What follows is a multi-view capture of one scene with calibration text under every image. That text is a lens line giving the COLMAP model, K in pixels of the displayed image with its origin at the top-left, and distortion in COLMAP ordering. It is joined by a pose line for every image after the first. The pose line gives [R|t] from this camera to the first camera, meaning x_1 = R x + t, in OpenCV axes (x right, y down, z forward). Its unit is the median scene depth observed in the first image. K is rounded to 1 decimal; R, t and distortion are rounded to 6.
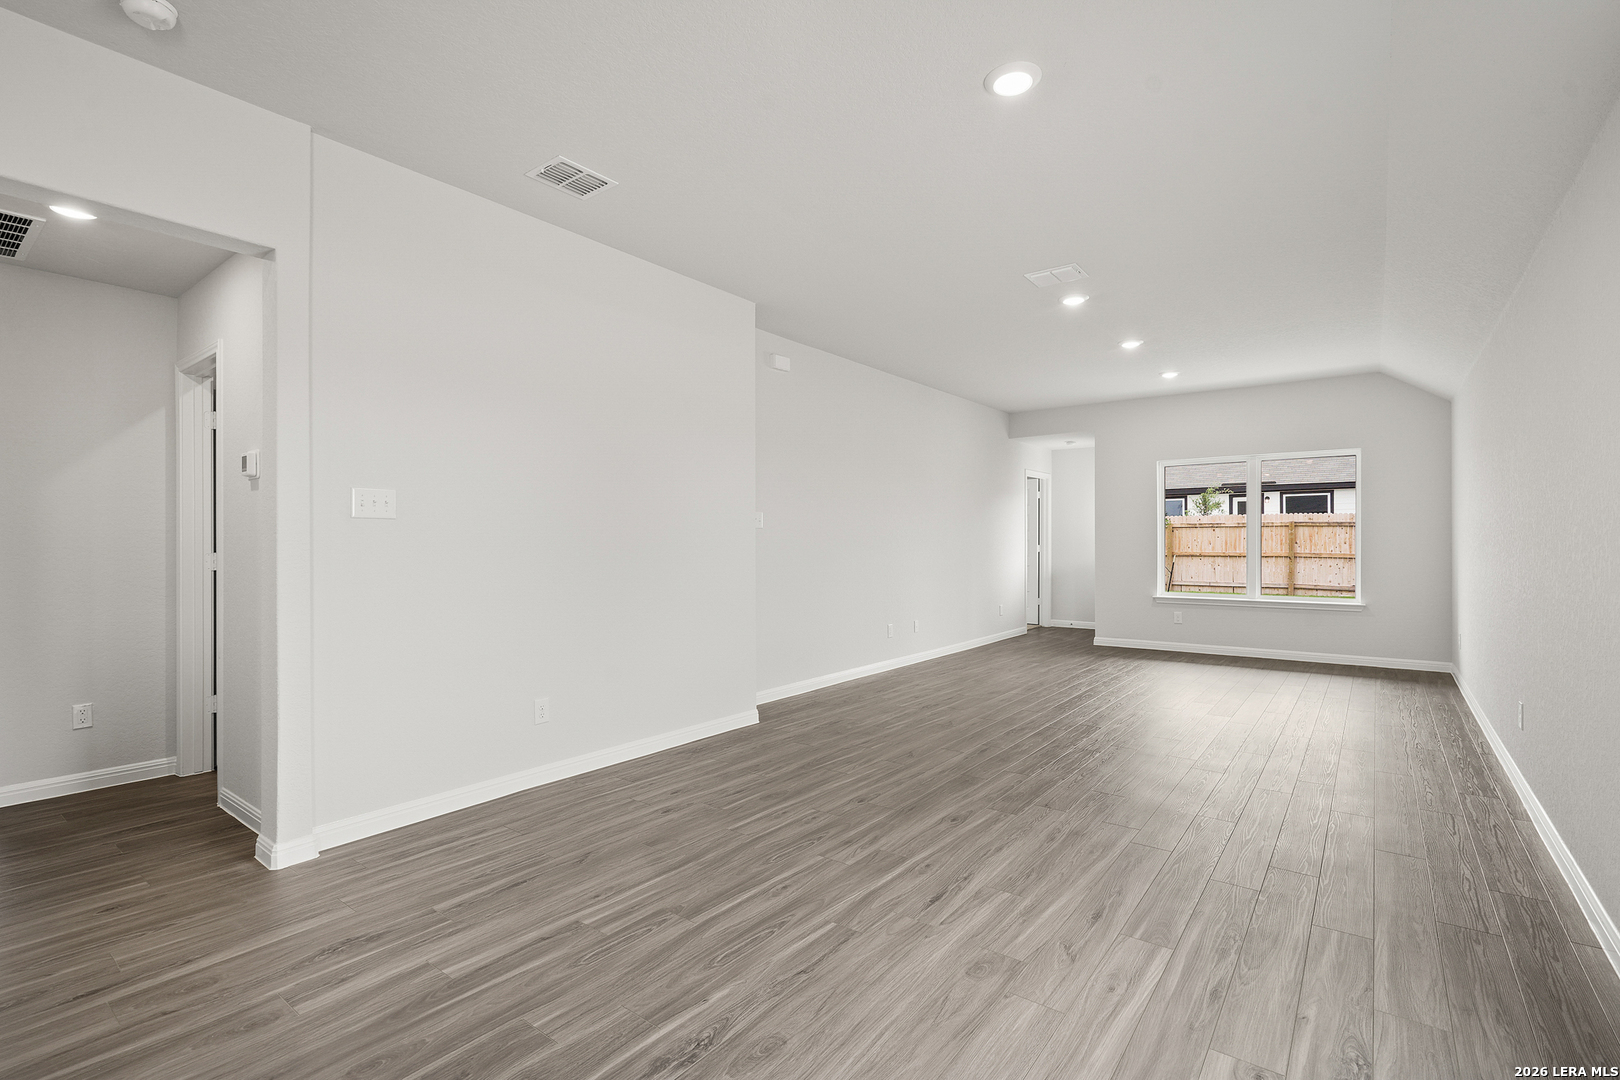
lens RADIAL K [[739.4, 0, 808.3], [0, 739.4, 544.4], [0, 0, 1]] dist [-0.002652, -0.000275]
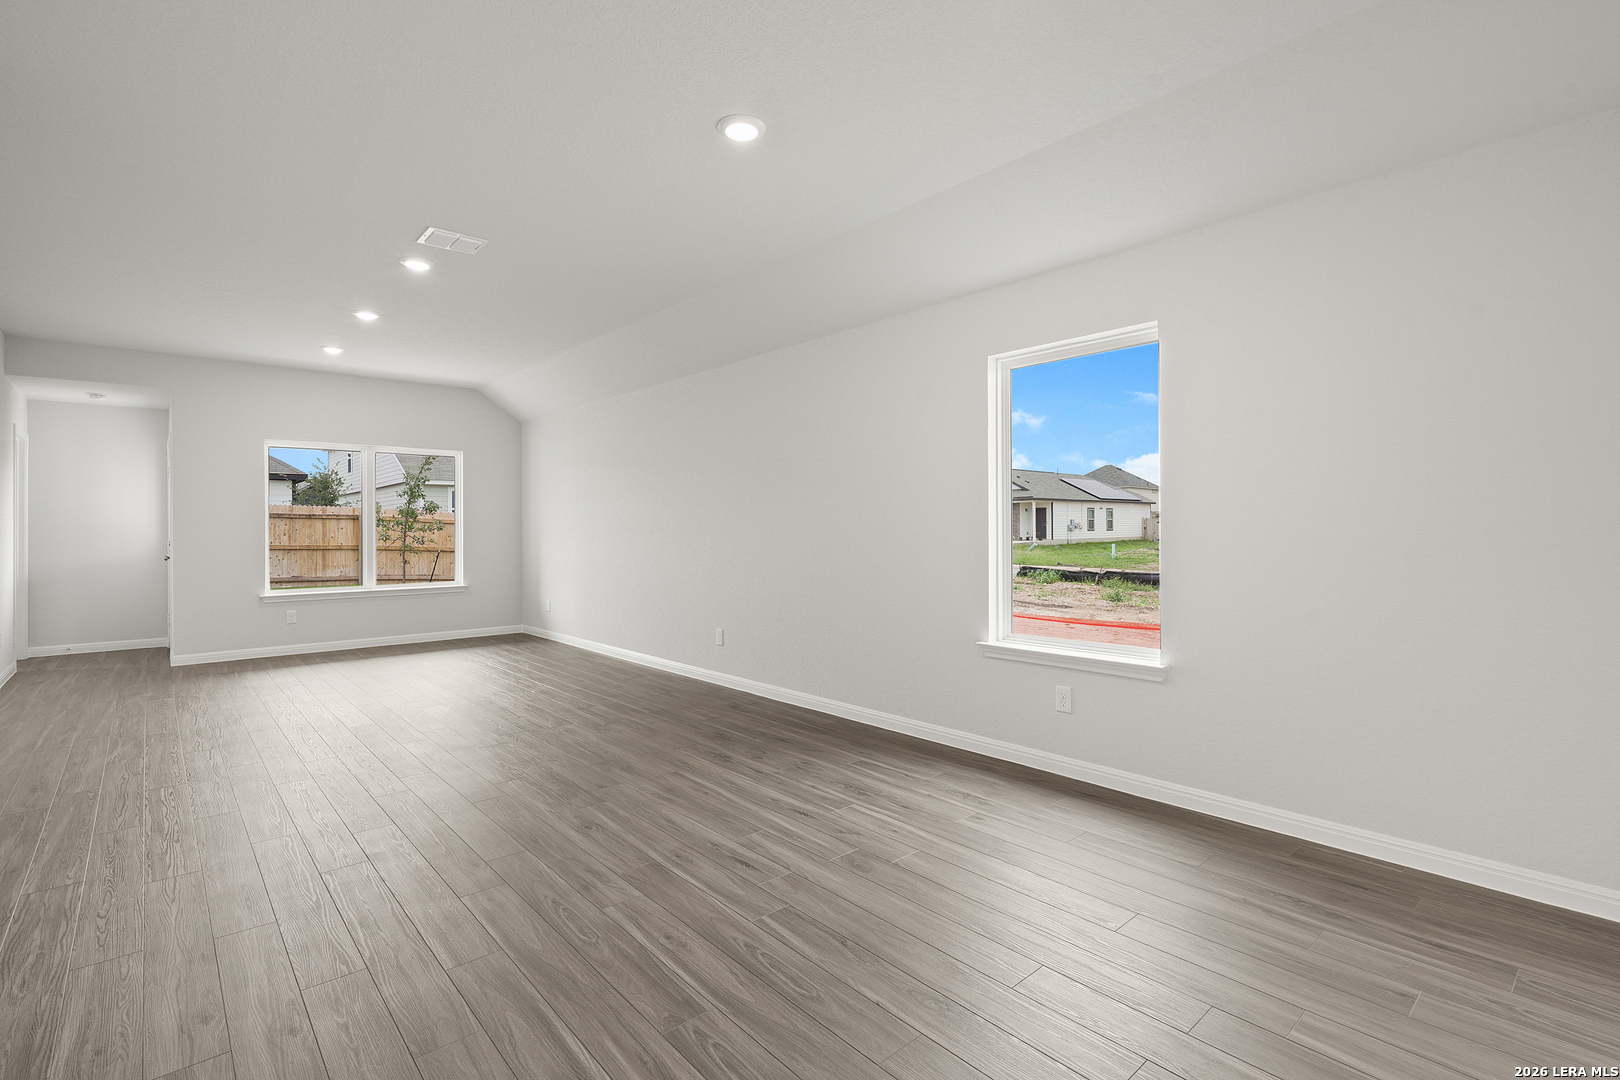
lens RADIAL K [[745.3, 0, 805.7], [0, 745.3, 530.5], [0, 0, 1]] dist [-0.000965, -0.001094]
pose [[0.191226, 0.002324, 0.981543, -0.675140], [0.005905, 0.999976, -0.003518, 0.002231], [-0.981528, 0.006469, 0.191207, 0.547174]]
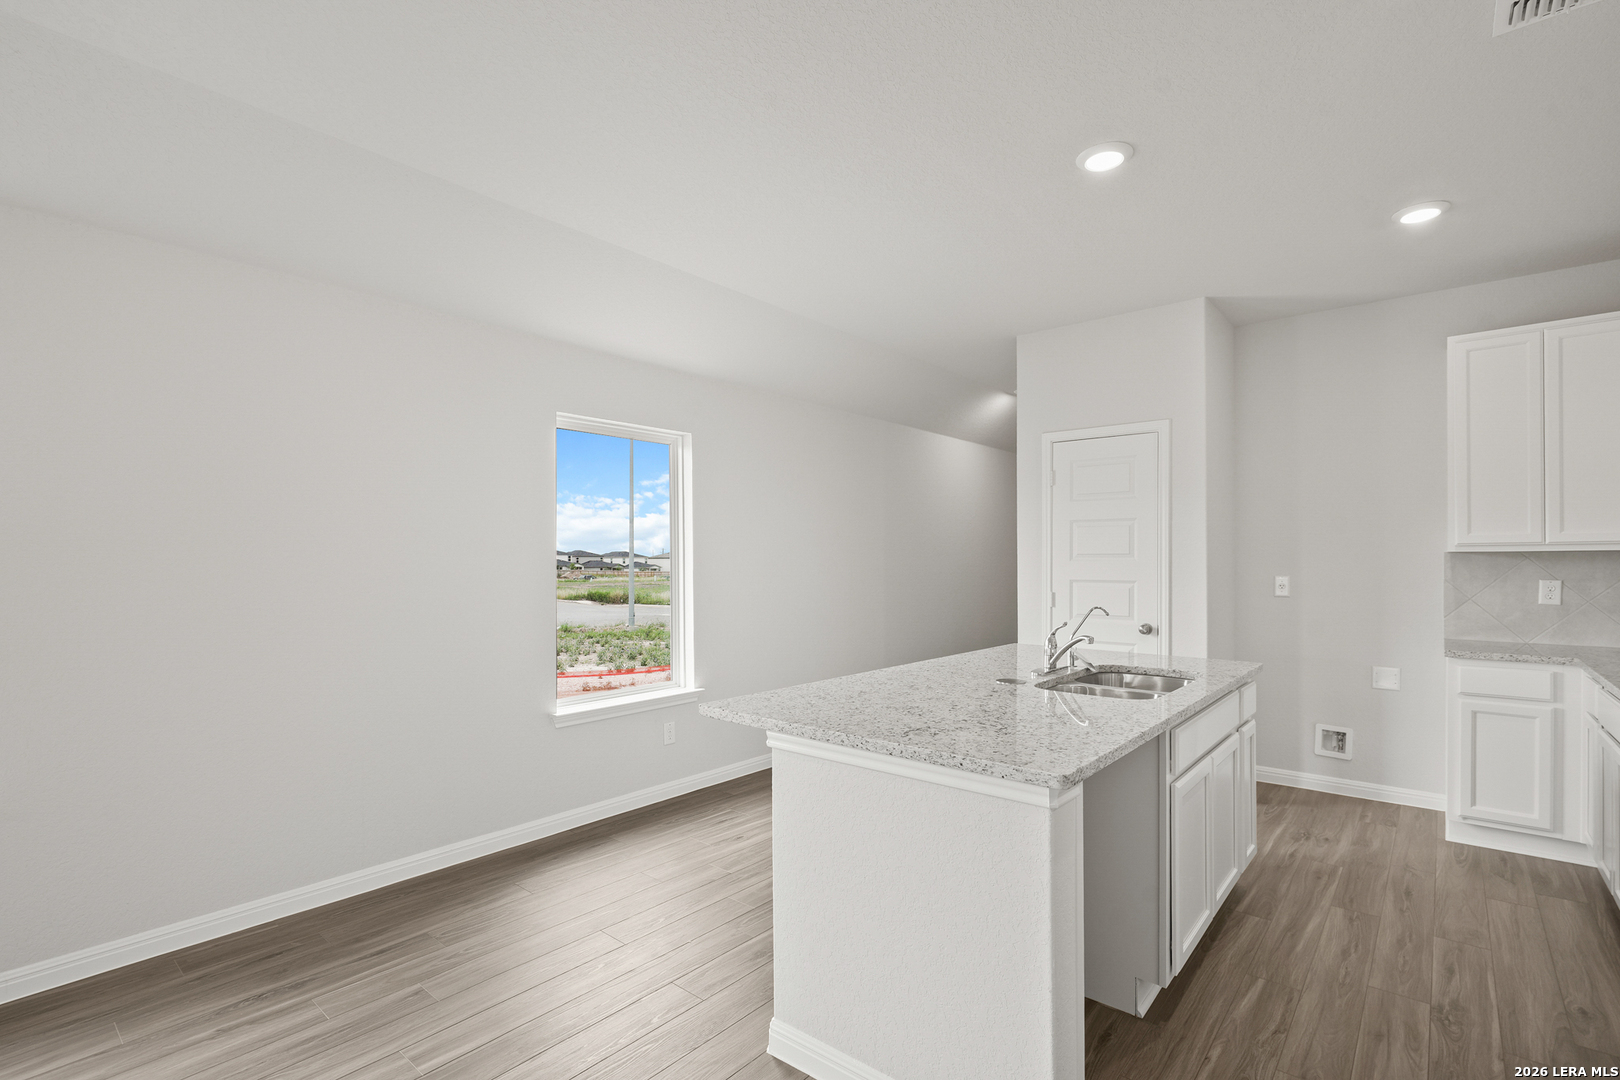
lens RADIAL K [[753.8, 0, 810.7], [0, 753.8, 556.0], [0, 0, 1]] dist [0.001386, 0.000247]
pose [[-0.999000, 0.004338, 0.044496, -0.425103], [0.004147, 0.999982, -0.004379, -0.049260], [-0.044514, -0.004190, -0.999000, 0.912566]]
